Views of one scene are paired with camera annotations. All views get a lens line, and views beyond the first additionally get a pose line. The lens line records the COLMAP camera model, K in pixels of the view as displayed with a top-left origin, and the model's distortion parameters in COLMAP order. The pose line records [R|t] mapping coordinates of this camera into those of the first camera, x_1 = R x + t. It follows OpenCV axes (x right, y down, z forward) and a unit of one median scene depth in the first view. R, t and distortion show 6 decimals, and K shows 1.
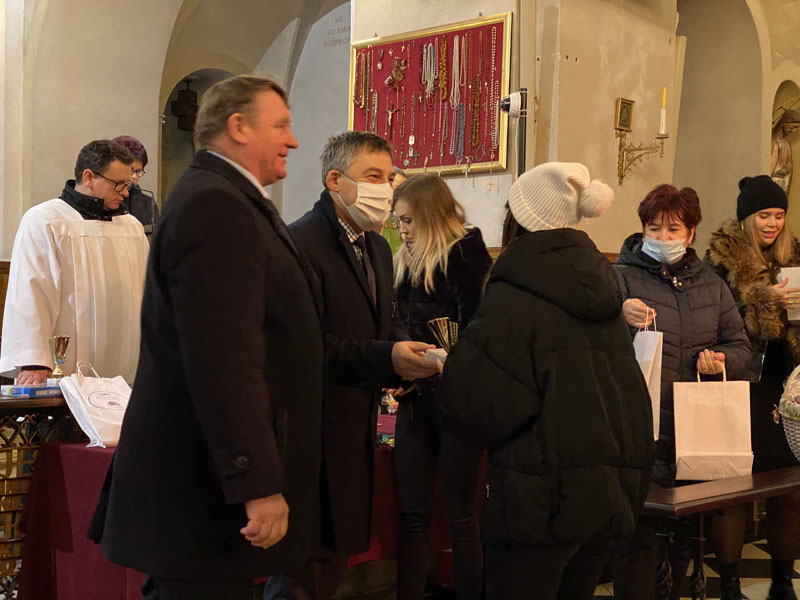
lens RADIAL K [[1199.3, 0, 397.4], [0, 1199.3, 292.3], [0, 0, 1]] dist [0.134086, 0.000000]
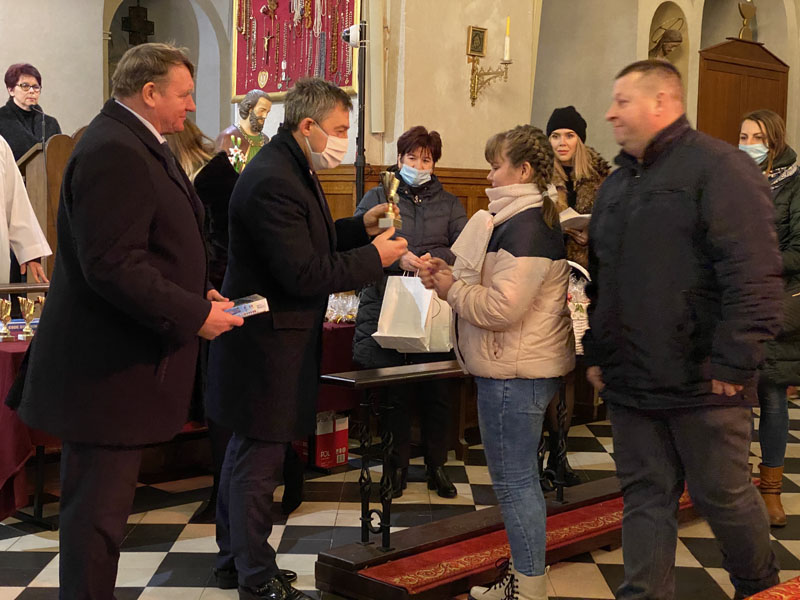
lens RADIAL K [[1199.3, 0, 397.6], [0, 1199.3, 294.7], [0, 0, 1]] dist [0.134086, 0.000000]
pose [[0.999298, 0.003233, -0.037330, 0.160546], [-0.000039, 0.996359, 0.085253, -0.011176], [0.037470, -0.085191, 0.995660, -0.118494]]
